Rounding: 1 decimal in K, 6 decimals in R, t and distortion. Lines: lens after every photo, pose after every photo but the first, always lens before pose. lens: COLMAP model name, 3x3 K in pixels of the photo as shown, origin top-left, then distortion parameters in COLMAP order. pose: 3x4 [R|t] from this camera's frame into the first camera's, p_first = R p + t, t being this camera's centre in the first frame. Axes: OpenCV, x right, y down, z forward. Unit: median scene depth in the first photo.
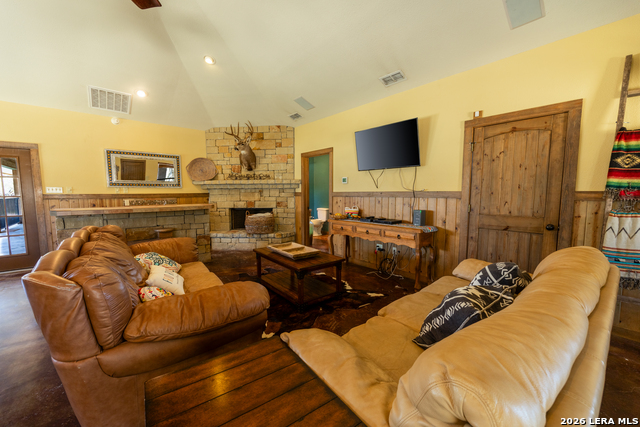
lens RADIAL K [[256.9, 0, 319.0], [0, 256.9, 216.0], [0, 0, 1]] dist [0.002435, 0.000993]
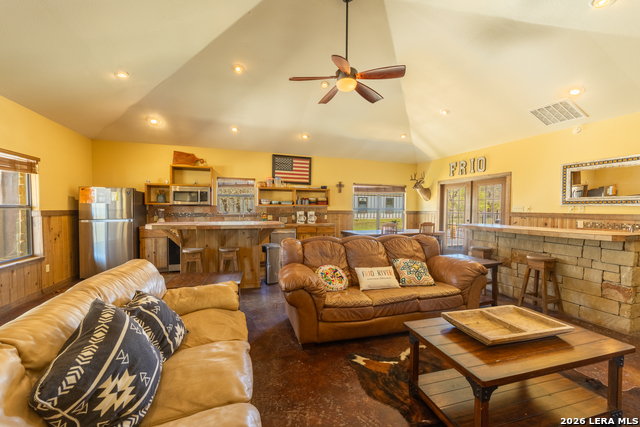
lens RADIAL K [[256.9, 0, 318.3], [0, 256.9, 217.3], [0, 0, 1]] dist [0.002435, 0.000993]
pose [[-0.369276, 0.036337, -0.928609, 0.322100], [-0.089747, 0.993170, 0.074553, -0.057148], [0.924976, 0.110870, -0.363493, 0.495635]]
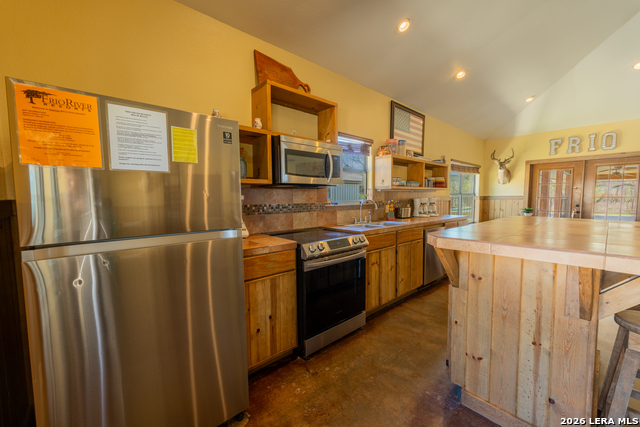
lens RADIAL K [[256.9, 0, 321.2], [0, 256.9, 214.6], [0, 0, 1]] dist [0.002435, 0.000993]
pose [[0.030720, 0.077465, -0.996522, -0.012916], [-0.085420, 0.993548, 0.074600, 0.034932], [0.995871, 0.082831, 0.037139, -0.377484]]
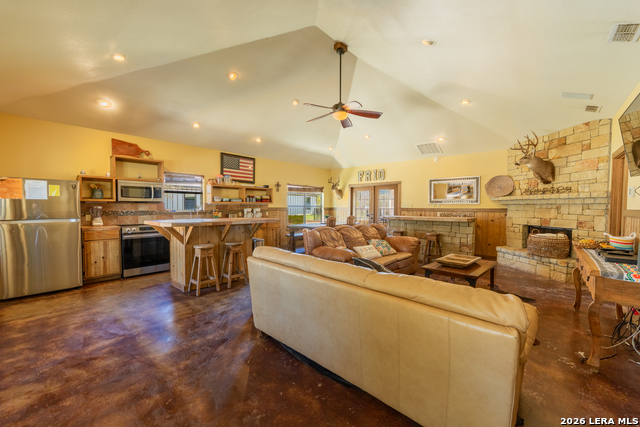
lens RADIAL K [[256.9, 0, 316.8], [0, 256.9, 215.1], [0, 0, 1]] dist [0.002435, 0.000993]
pose [[0.129300, 0.041125, -0.990752, 0.557318], [-0.096308, 0.994937, 0.028730, -0.022547], [0.986918, 0.091702, 0.132606, 0.136840]]
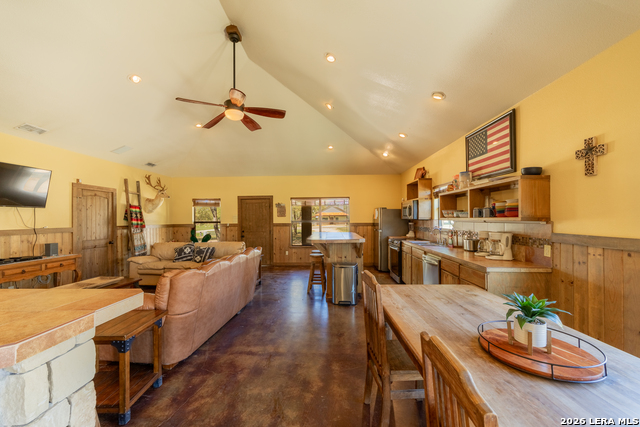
lens RADIAL K [[256.9, 0, 320.0], [0, 256.9, 215.6], [0, 0, 1]] dist [0.002435, 0.000993]
pose [[-0.737663, 0.015554, 0.674989, -0.929596], [0.073768, 0.995606, 0.057676, -0.086823], [-0.671127, 0.092338, -0.735570, 0.673923]]
